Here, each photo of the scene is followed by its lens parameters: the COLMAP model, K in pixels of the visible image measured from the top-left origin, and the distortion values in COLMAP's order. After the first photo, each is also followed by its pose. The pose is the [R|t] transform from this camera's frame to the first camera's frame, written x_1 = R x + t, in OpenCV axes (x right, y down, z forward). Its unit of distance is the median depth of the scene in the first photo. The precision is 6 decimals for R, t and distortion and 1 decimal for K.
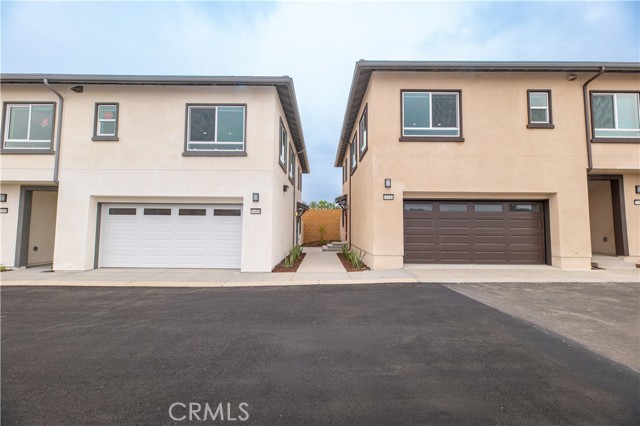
lens RADIAL K [[258.8, 0, 324.5], [0, 258.8, 214.4], [0, 0, 1]] dist [-0.002093, -0.000822]
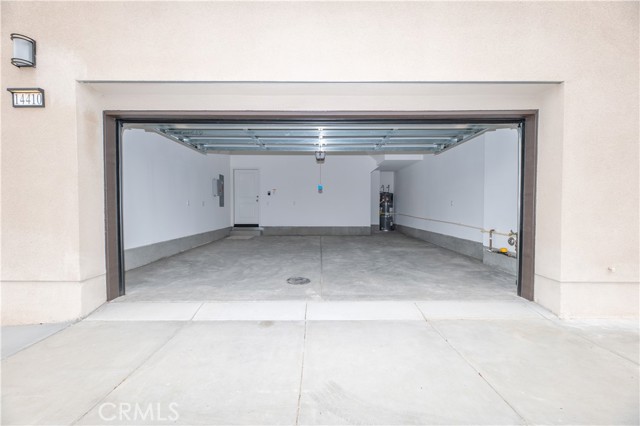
lens RADIAL K [[258.8, 0, 323.8], [0, 258.8, 212.0], [0, 0, 1]] dist [-0.002093, -0.000822]
pose [[0.999980, -0.002191, -0.005953, 1.065364], [0.002645, 0.996987, 0.077526, 0.085753], [0.005765, -0.077540, 0.996973, 1.174005]]
